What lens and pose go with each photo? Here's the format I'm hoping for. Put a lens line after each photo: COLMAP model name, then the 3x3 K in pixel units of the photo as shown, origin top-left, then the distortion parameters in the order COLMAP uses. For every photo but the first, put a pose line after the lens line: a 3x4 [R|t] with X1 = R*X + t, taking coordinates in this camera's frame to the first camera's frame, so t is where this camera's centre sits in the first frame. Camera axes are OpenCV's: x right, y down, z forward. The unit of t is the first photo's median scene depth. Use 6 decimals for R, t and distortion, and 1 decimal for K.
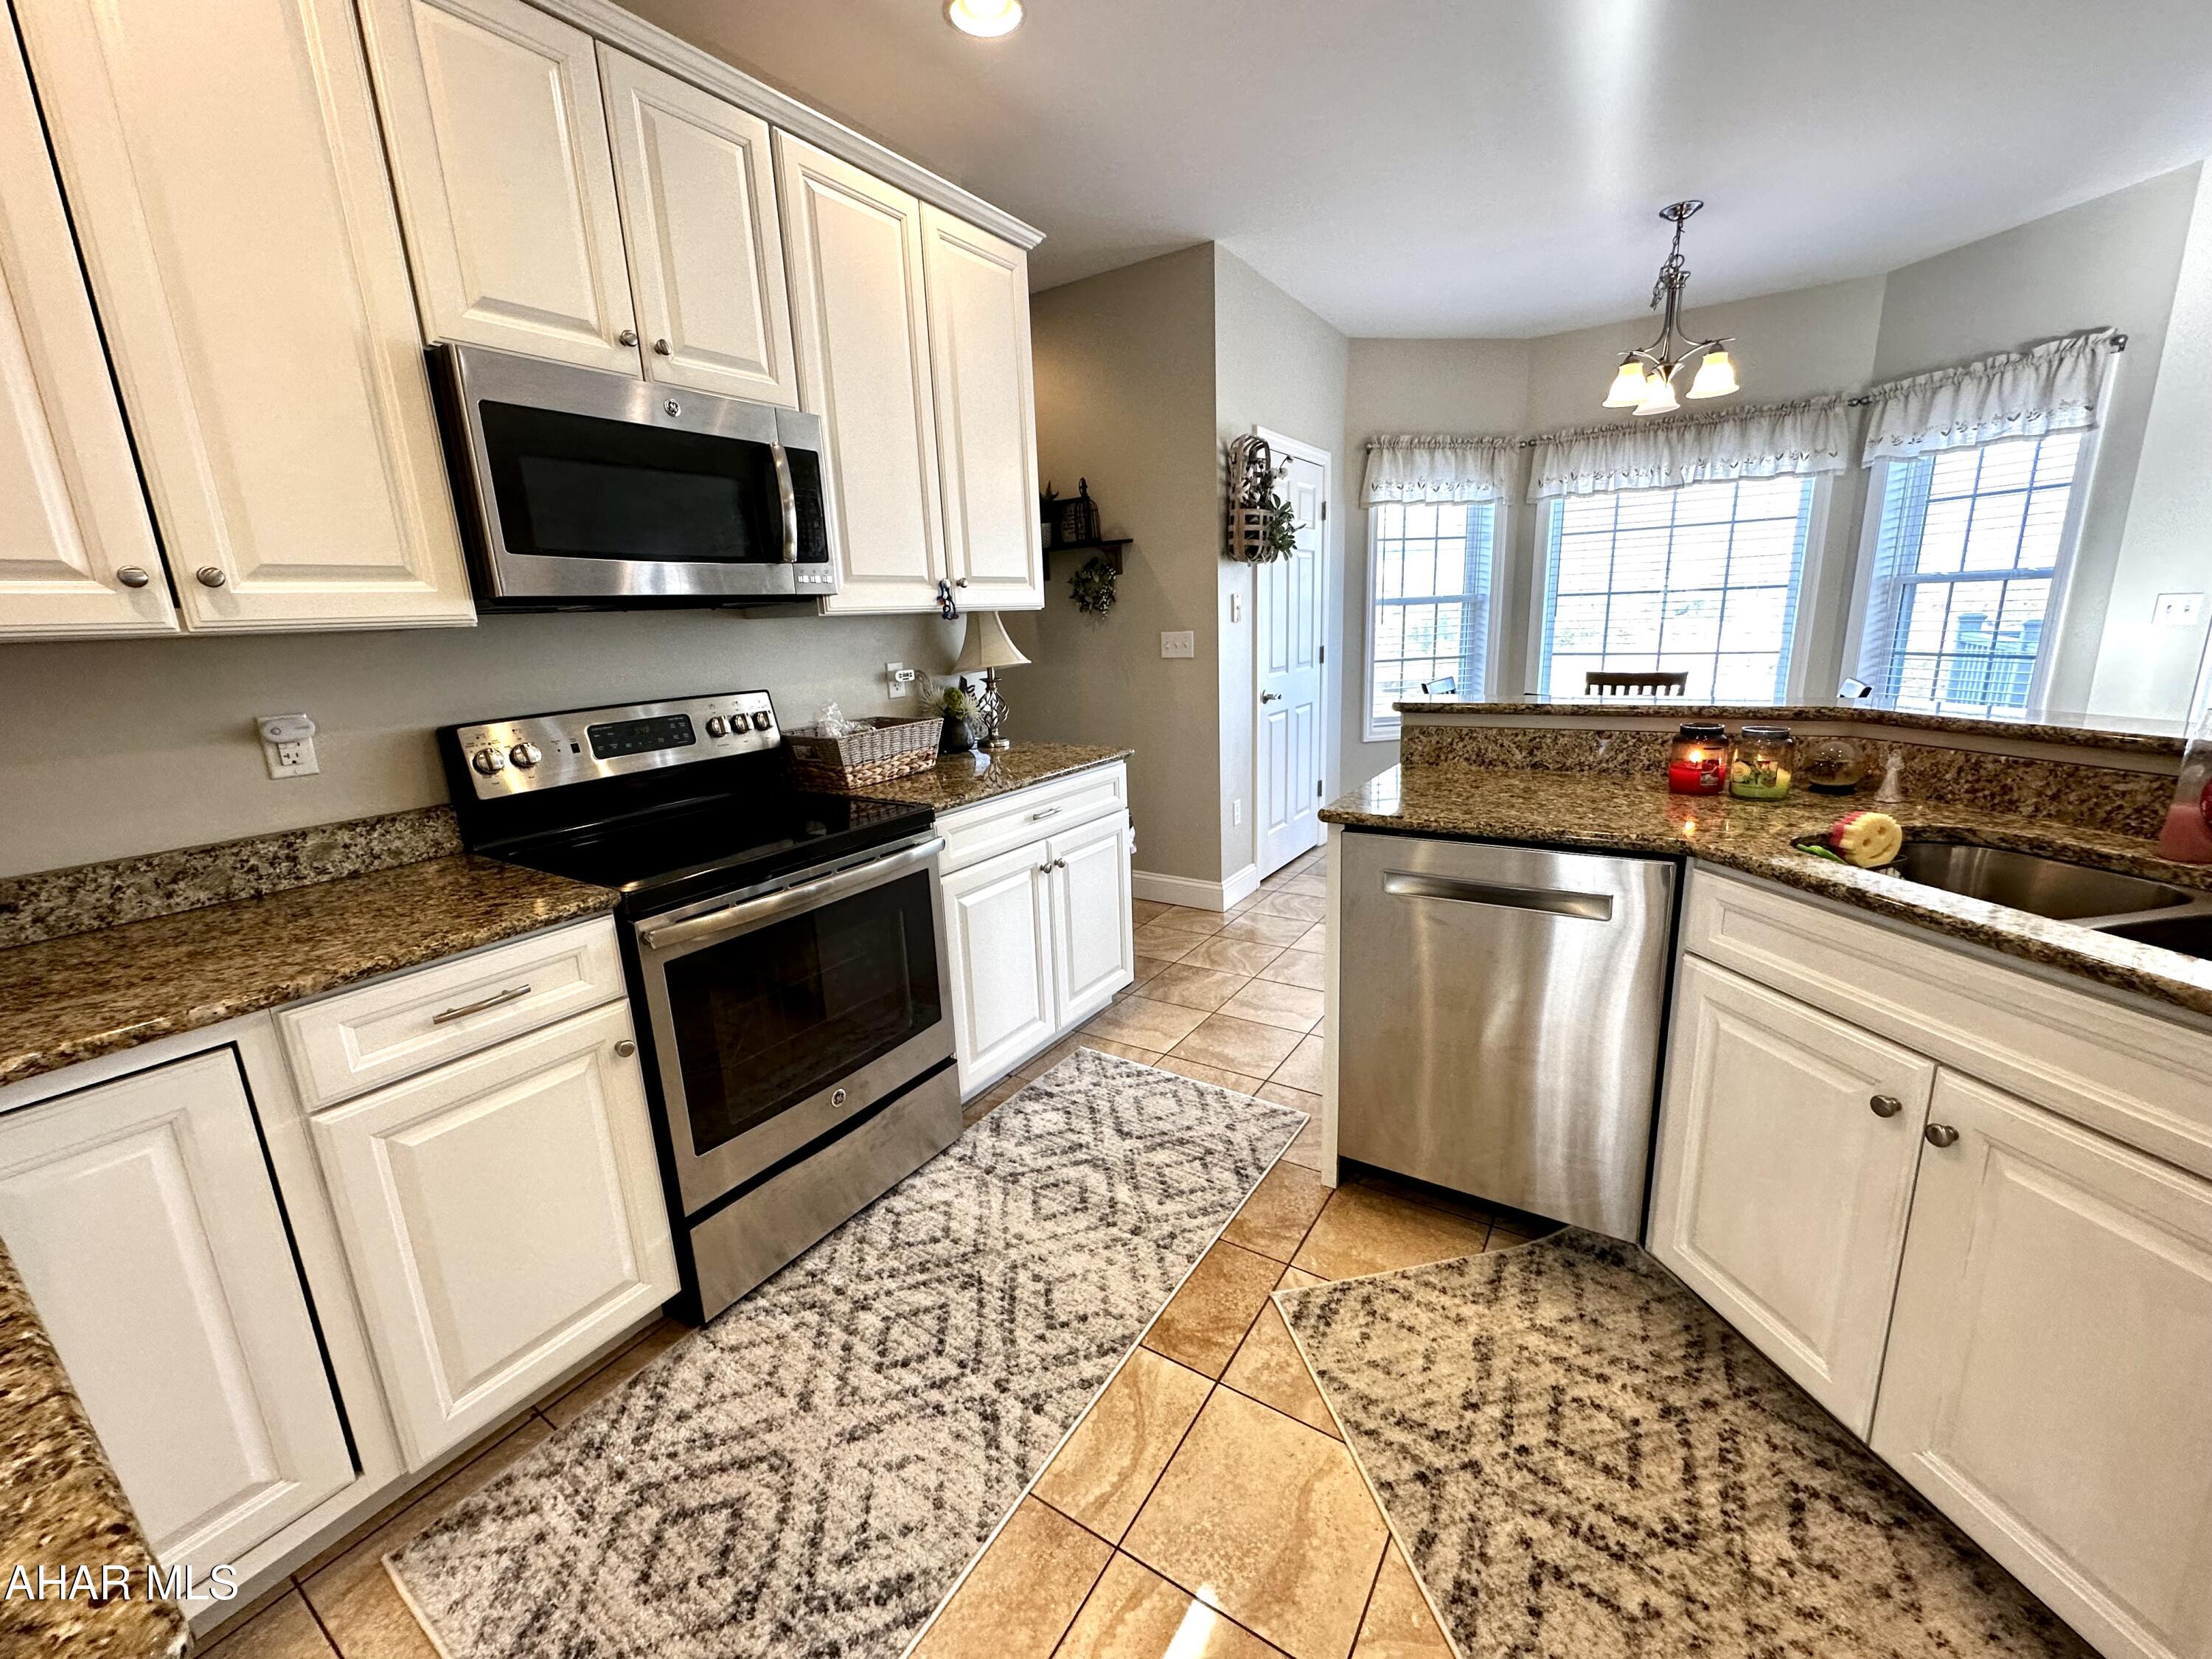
lens RADIAL K [[882.5, 0, 1105.2], [0, 882.5, 826.3], [0, 0, 1]] dist [-0.003813, 0.000870]
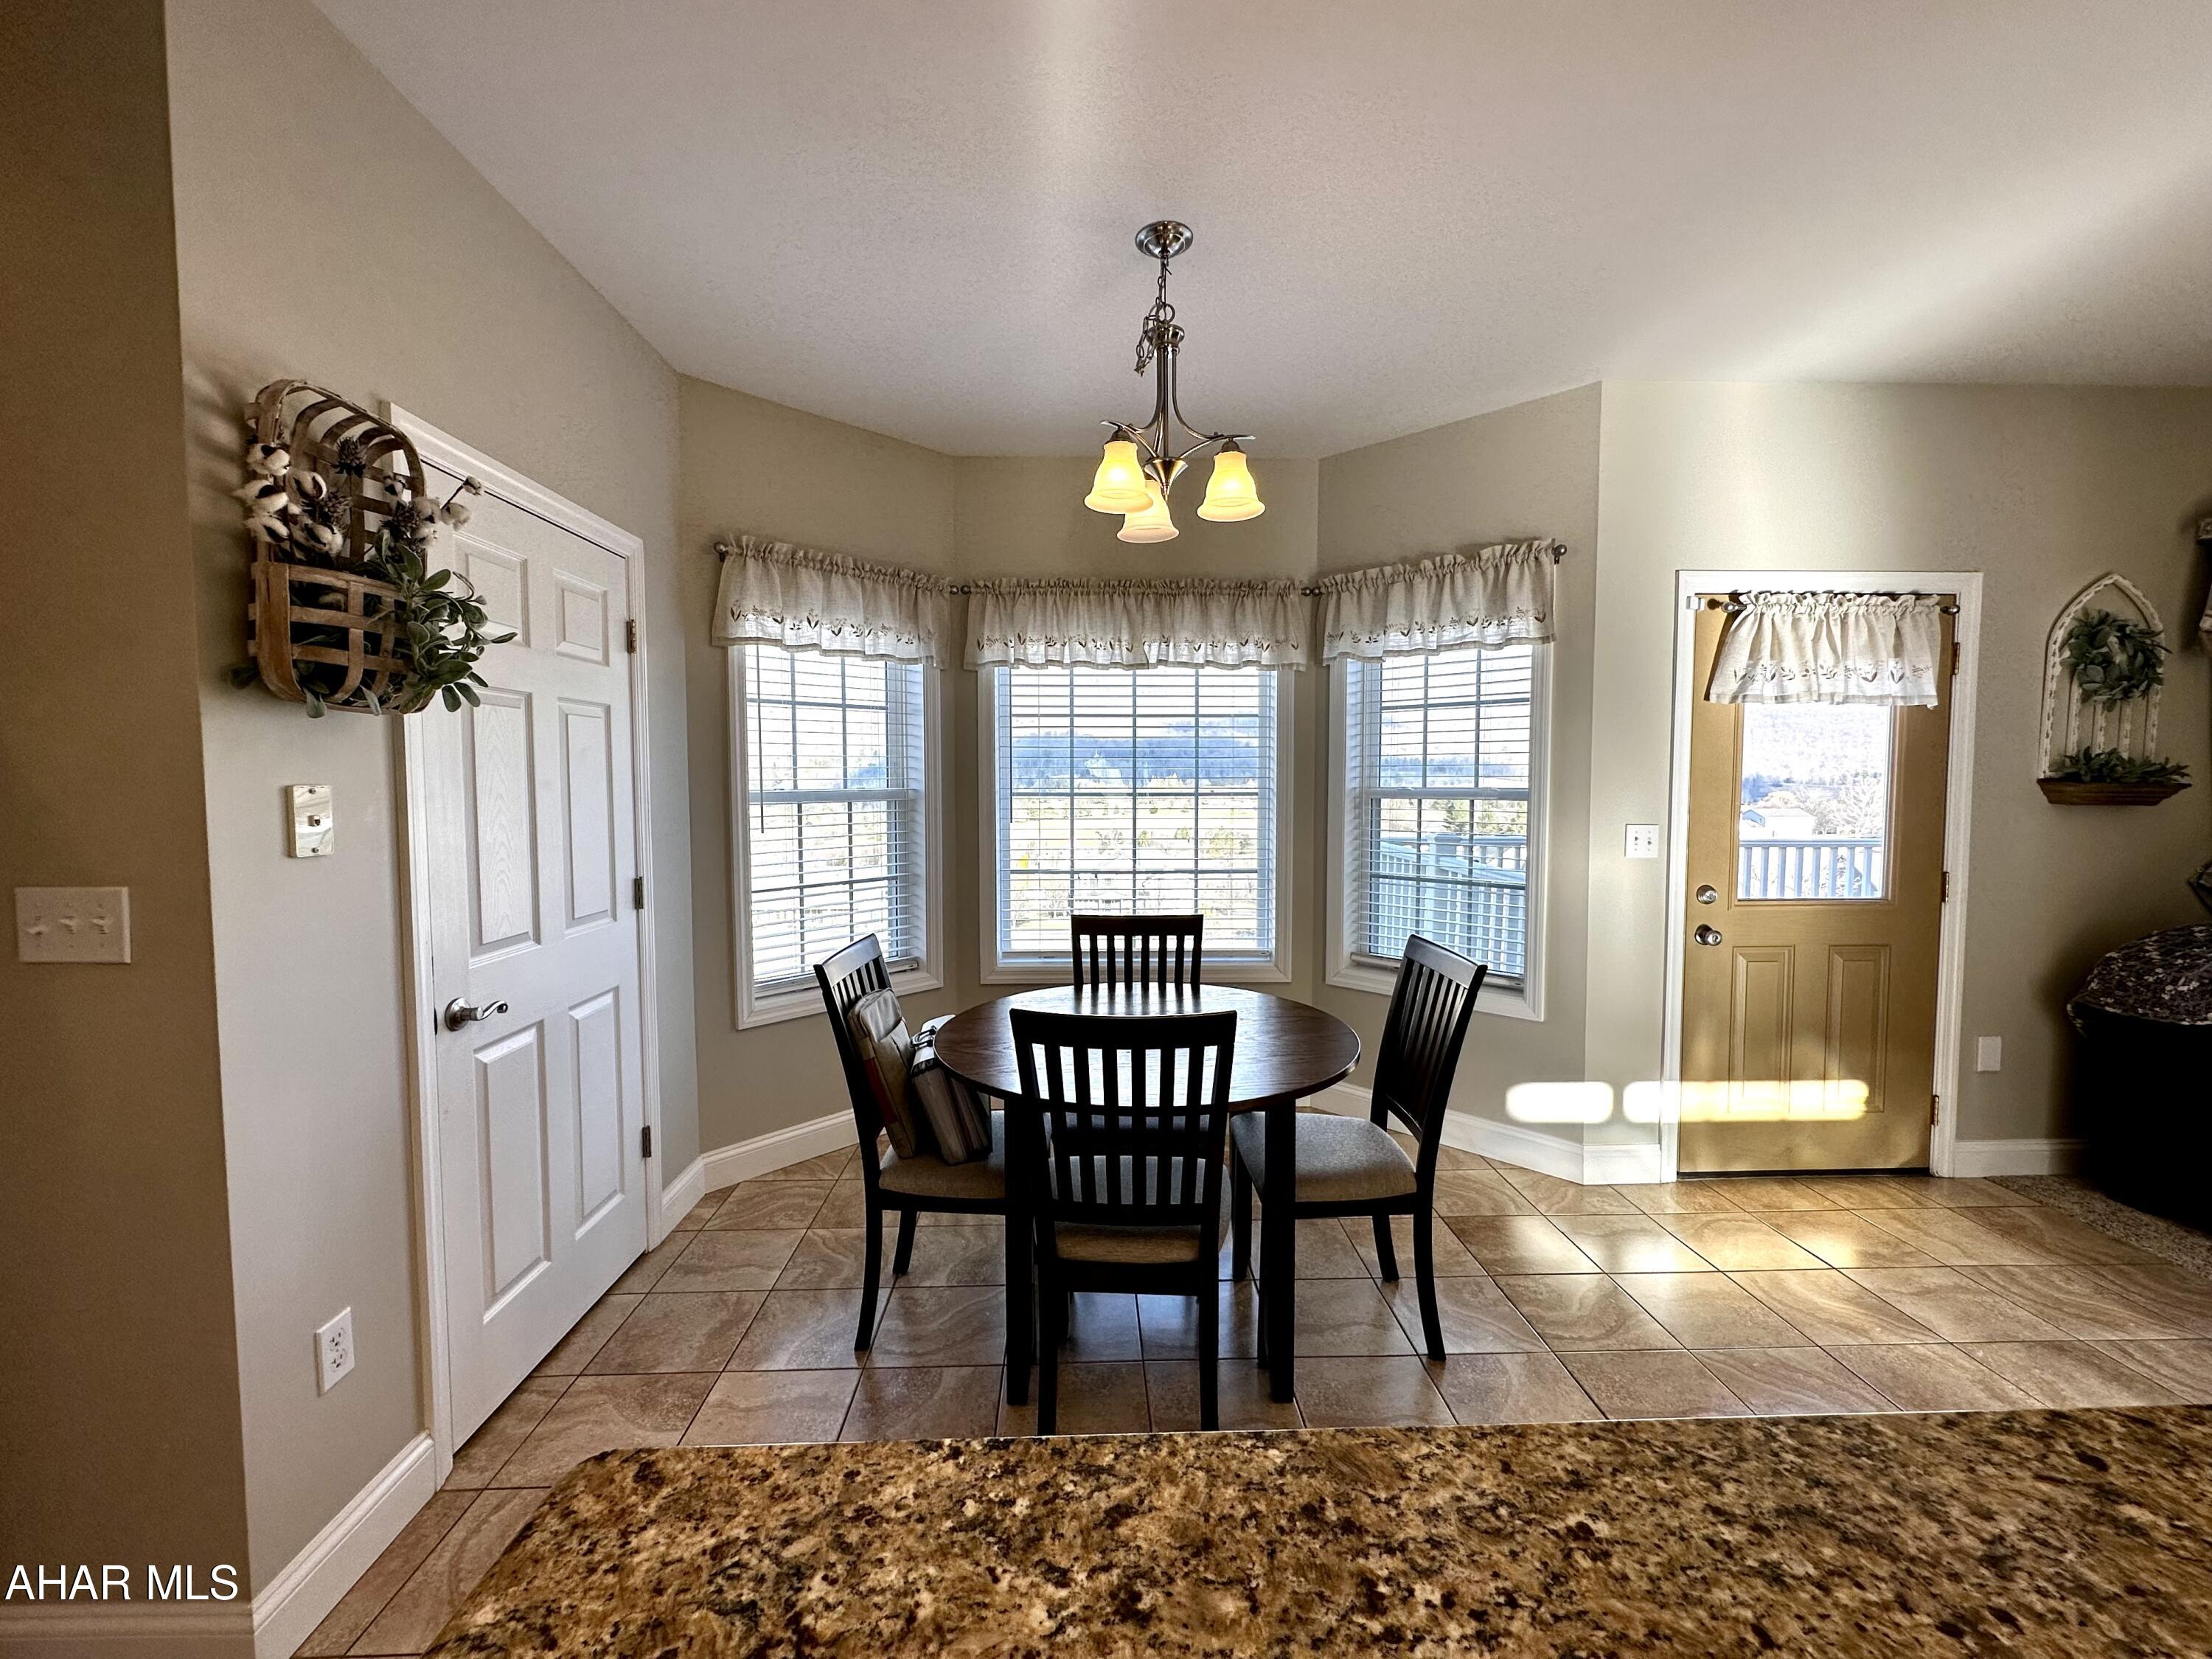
lens RADIAL K [[882.5, 0, 1105.7], [0, 882.5, 824.4], [0, 0, 1]] dist [-0.003813, 0.000870]
pose [[0.821182, 0.009910, 0.570581, 0.345781], [0.101200, 0.981473, -0.162693, -0.239419], [-0.561622, 0.191344, 0.804965, 0.802603]]
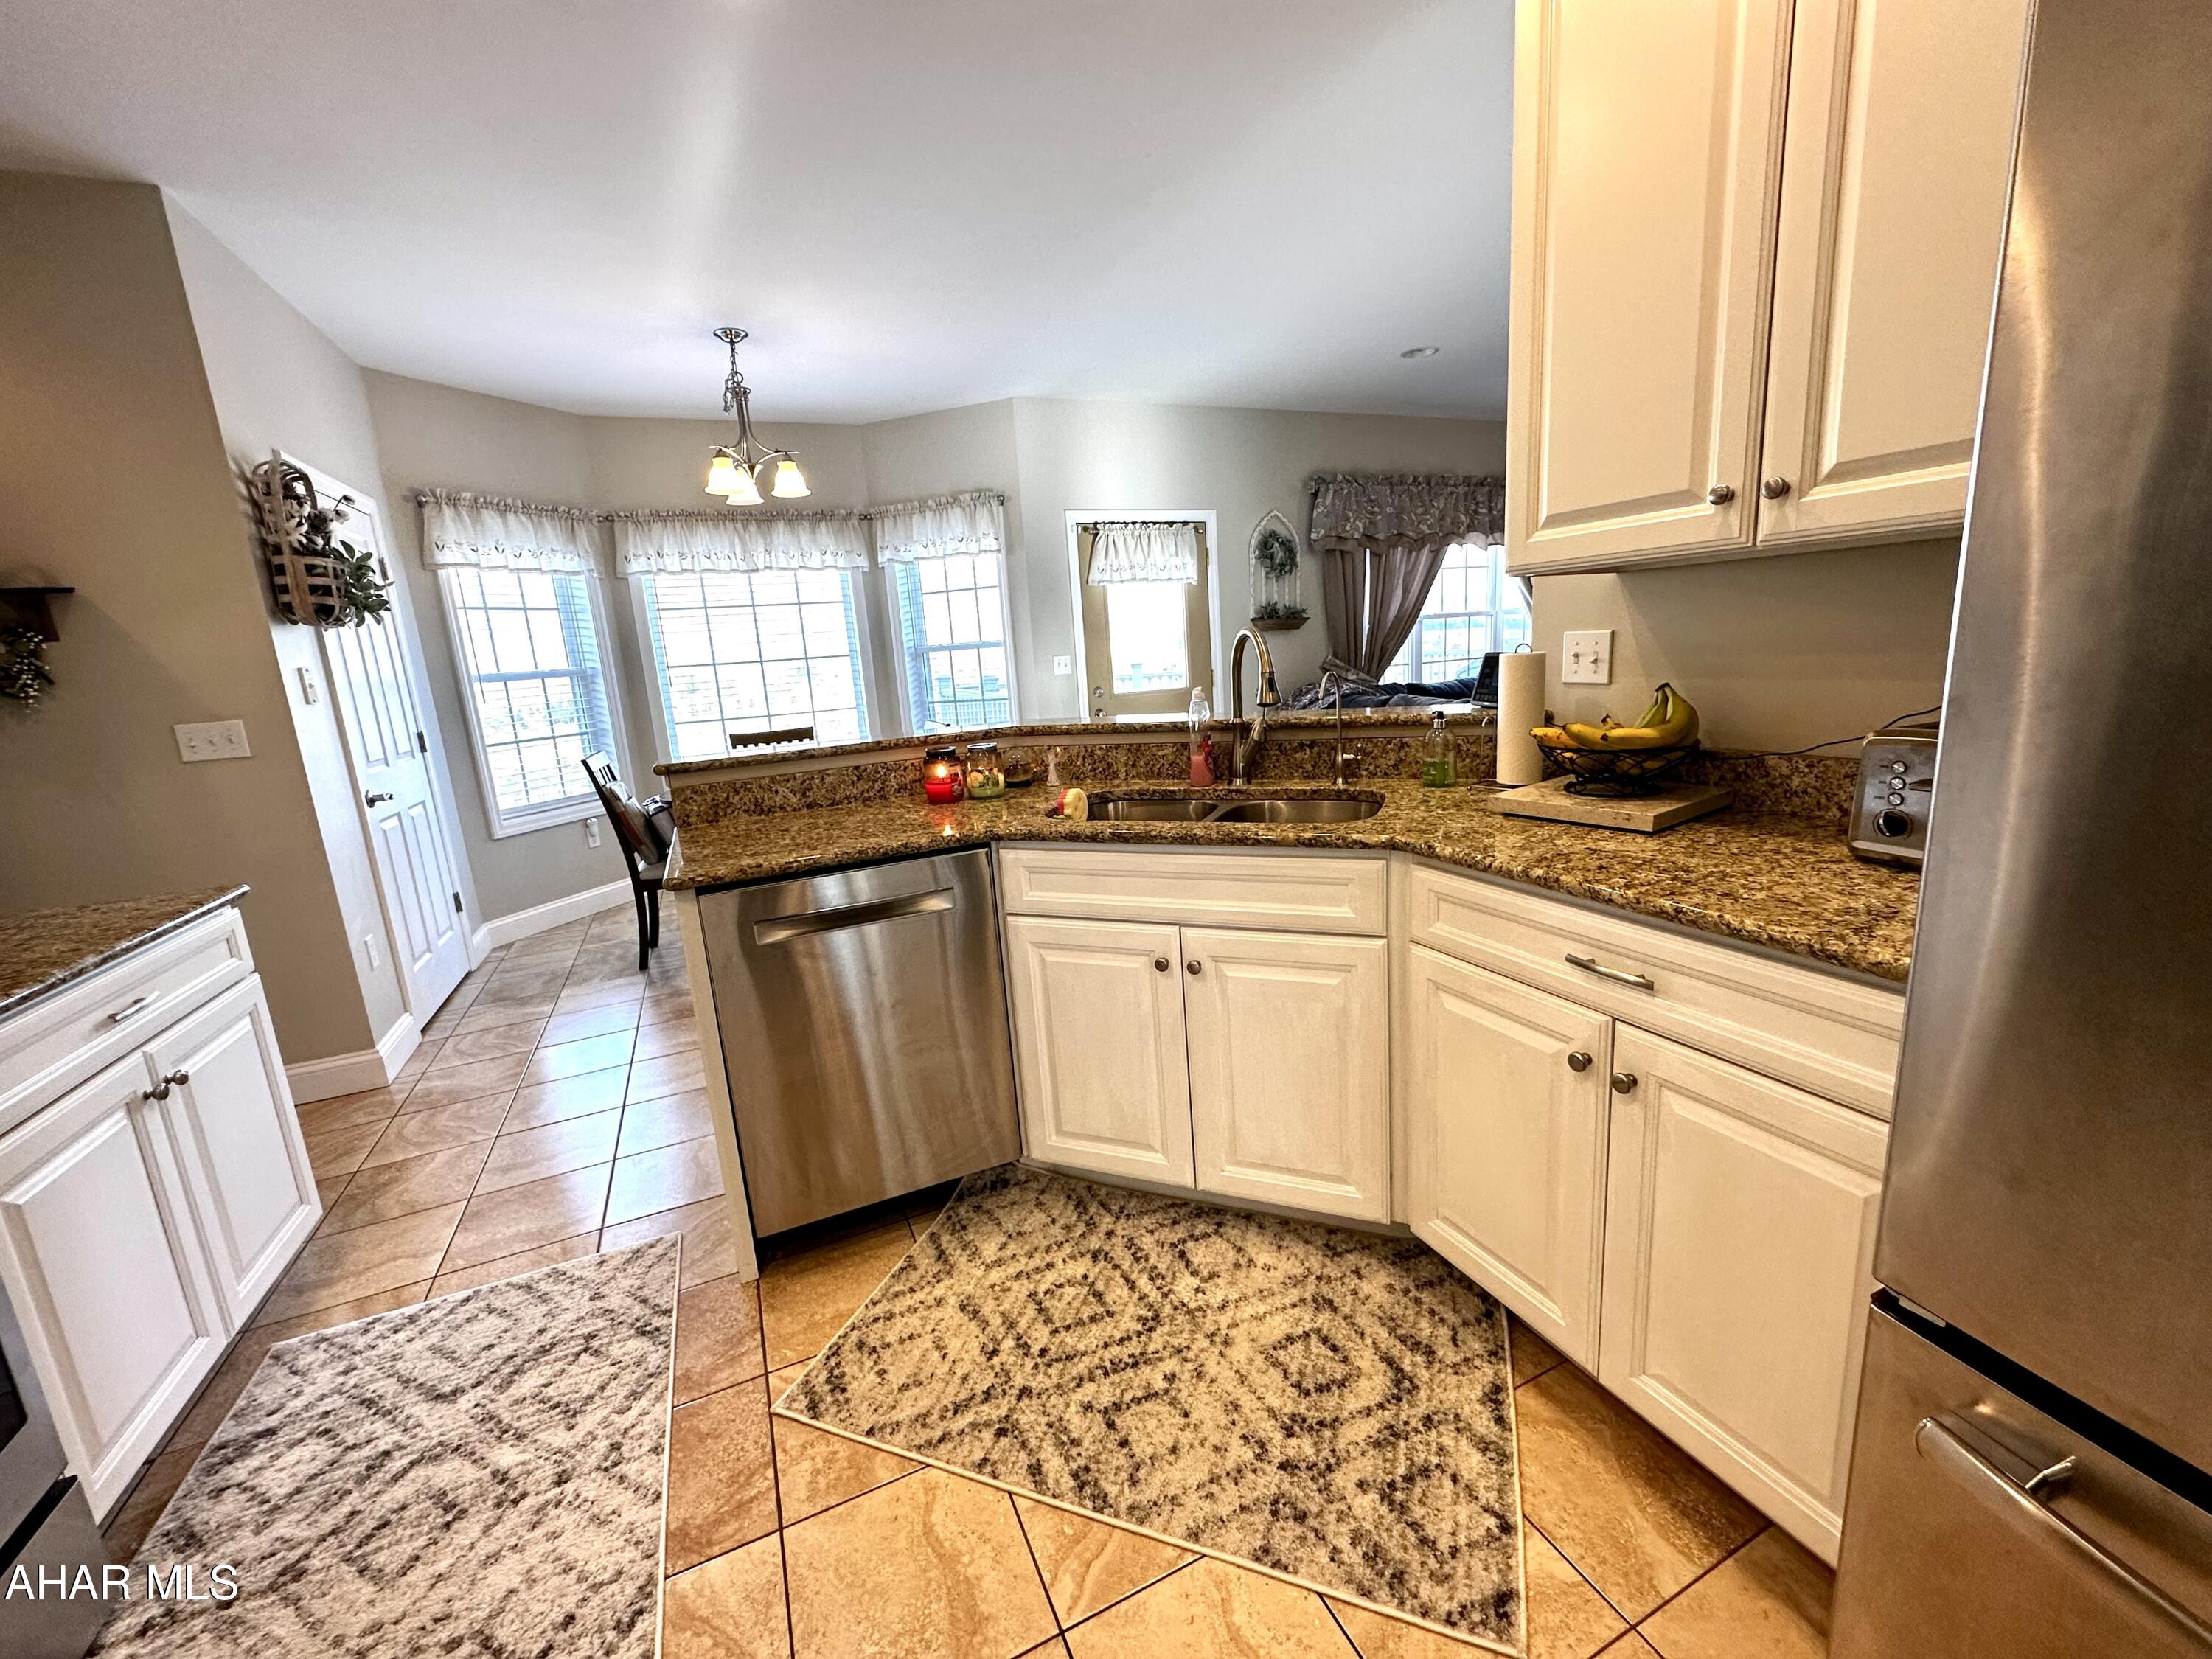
lens RADIAL K [[882.5, 0, 1107.3], [0, 882.5, 824.5], [0, 0, 1]] dist [-0.003813, 0.000870]
pose [[0.538784, -0.164346, 0.826258, -0.197603], [0.238308, 0.970460, 0.037633, 0.000300], [-0.808035, 0.176627, 0.562034, 0.084773]]
